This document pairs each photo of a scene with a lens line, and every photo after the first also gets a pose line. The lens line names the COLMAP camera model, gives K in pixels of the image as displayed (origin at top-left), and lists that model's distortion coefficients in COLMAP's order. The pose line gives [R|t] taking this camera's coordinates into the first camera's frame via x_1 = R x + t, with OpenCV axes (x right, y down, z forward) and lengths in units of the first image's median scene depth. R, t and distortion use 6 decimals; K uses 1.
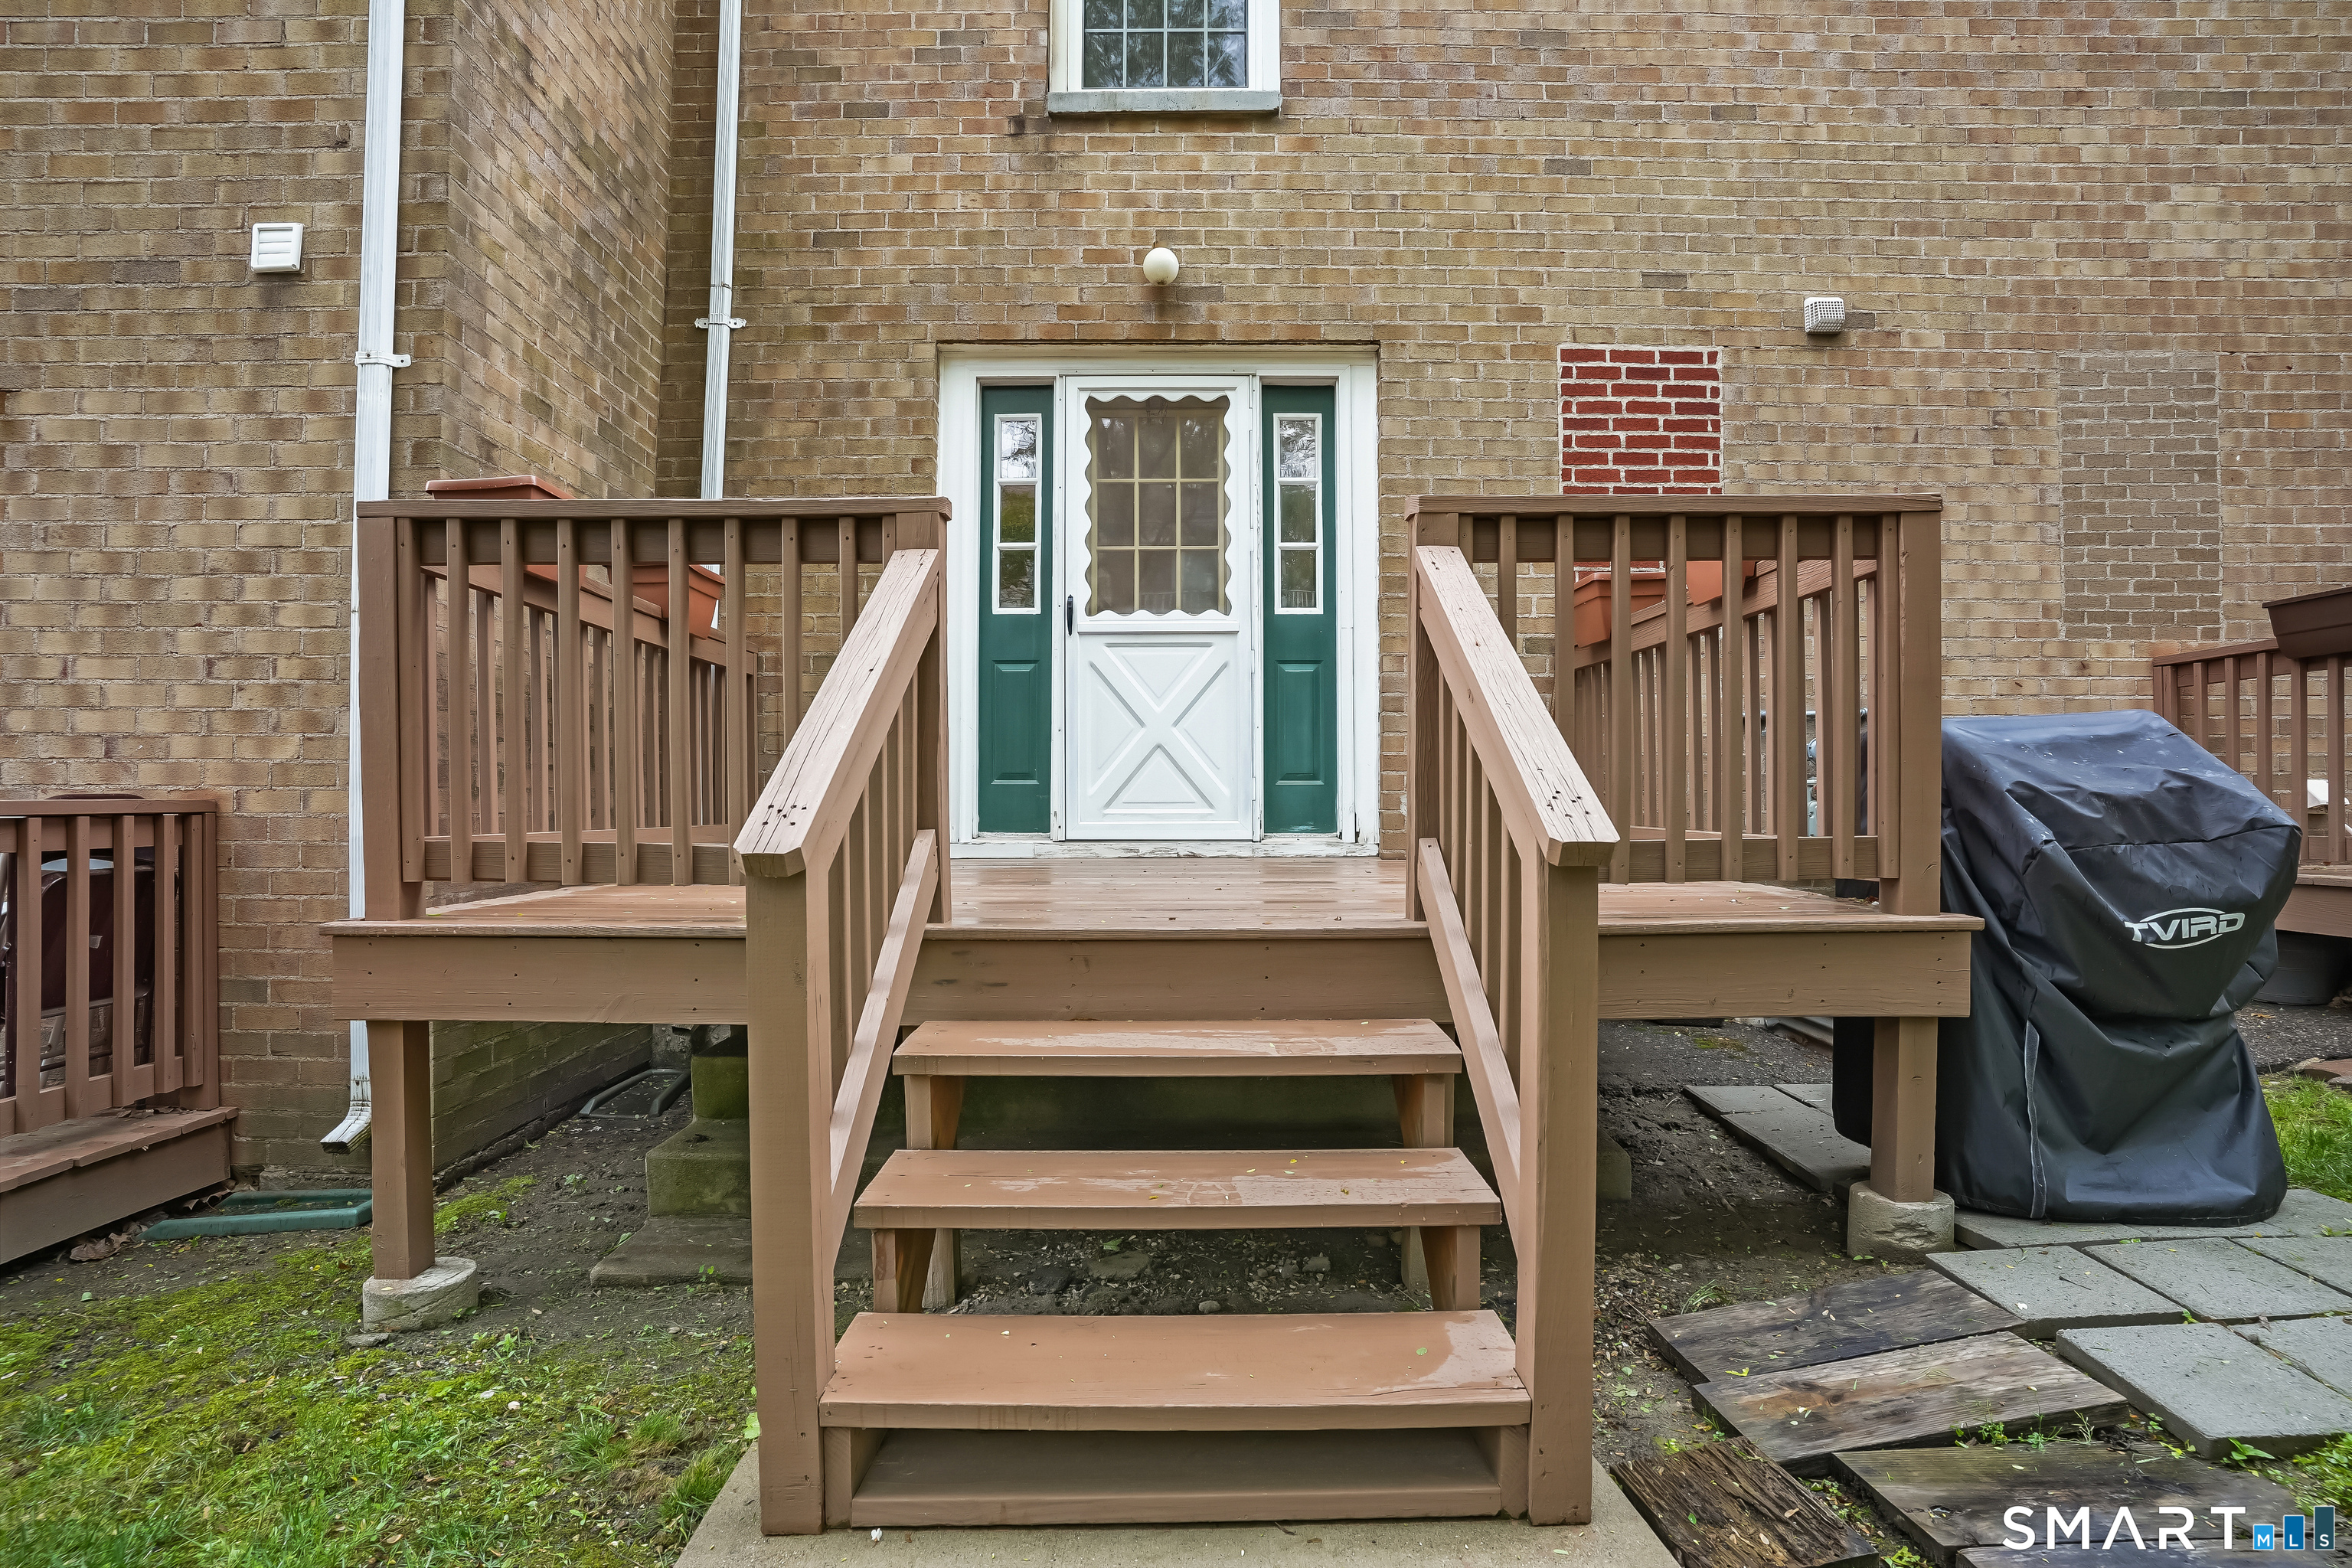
lens RADIAL K [[1158.5, 0, 1176.0], [0, 1158.5, 784.0], [0, 0, 1]] dist [-0.071213, 0.032659]
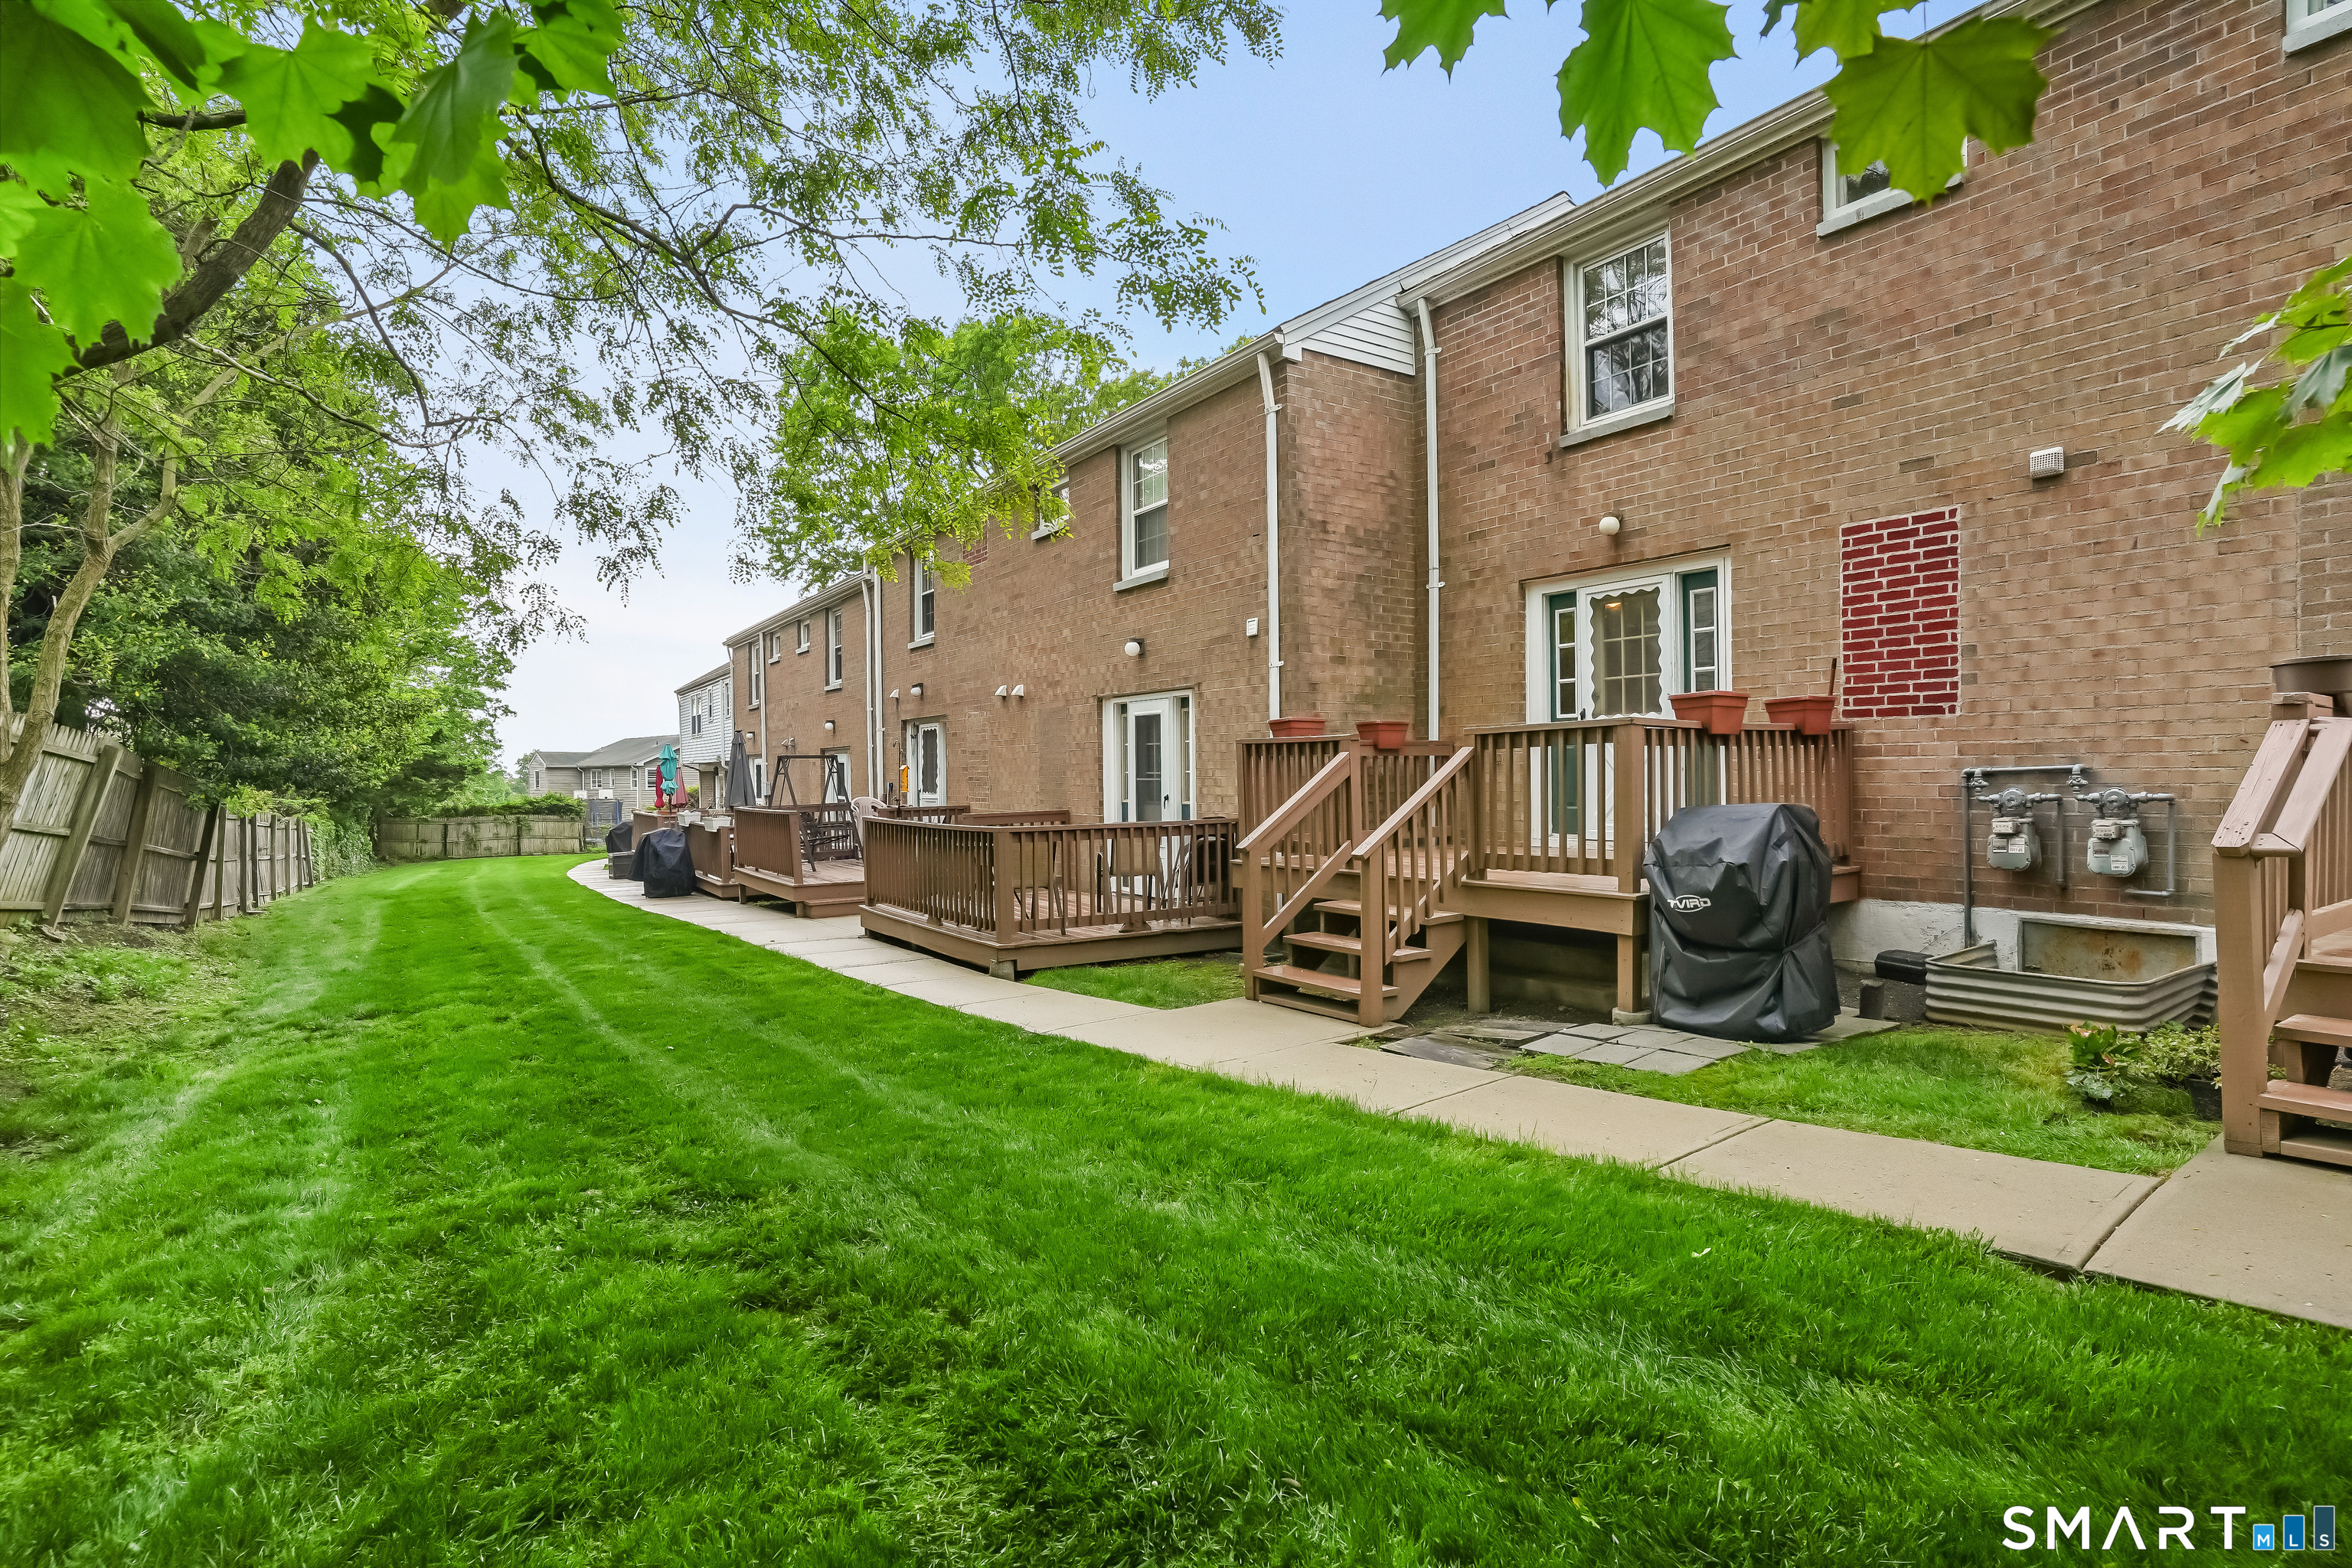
lens RADIAL K [[1166.6, 0, 1158.0], [0, 1166.6, 790.9], [0, 0, 1]] dist [-0.072201, 0.045875]
pose [[0.539464, 0.003612, -0.842001, 1.123362], [0.025632, 0.999457, 0.020710, -0.089217], [0.841619, -0.032754, 0.539078, -0.587103]]
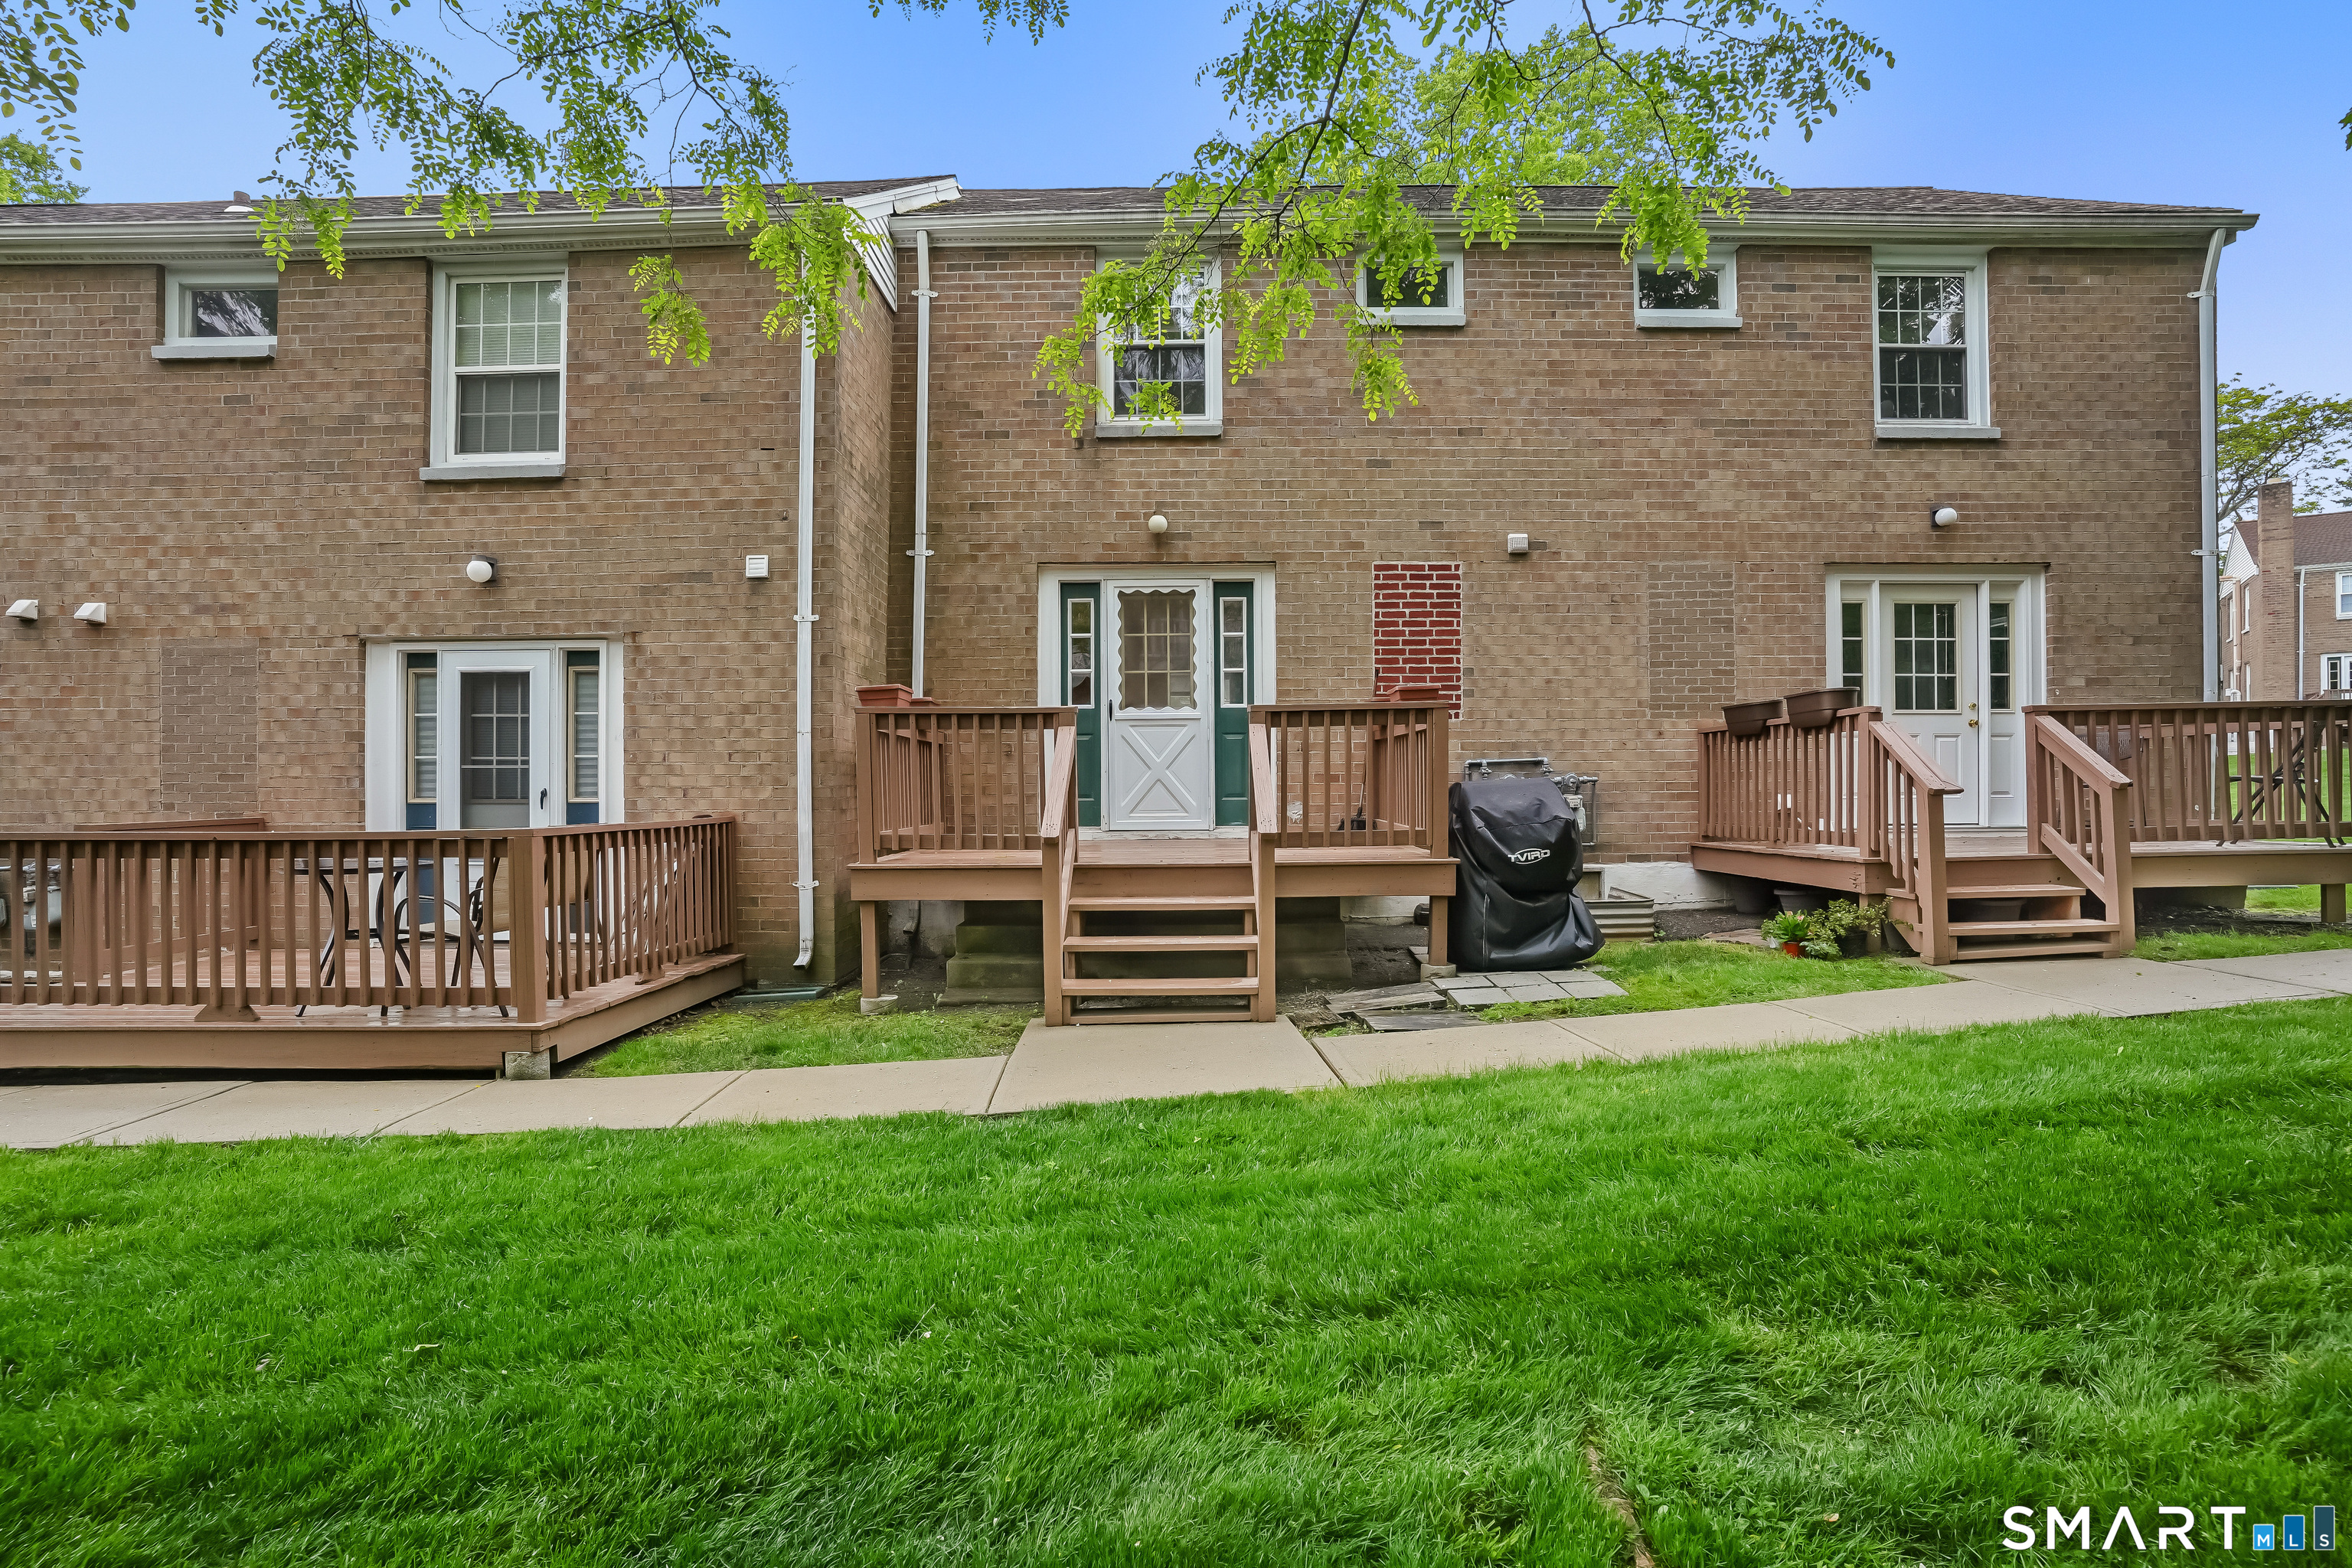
lens RADIAL K [[1166.6, 0, 1158.0], [0, 1166.6, 790.9], [0, 0, 1]] dist [-0.072201, 0.045875]
pose [[0.999779, -0.006240, -0.020095, 0.022295], [0.006650, 0.999770, 0.020370, -0.054483], [0.019964, -0.020500, 0.999591, -0.901844]]
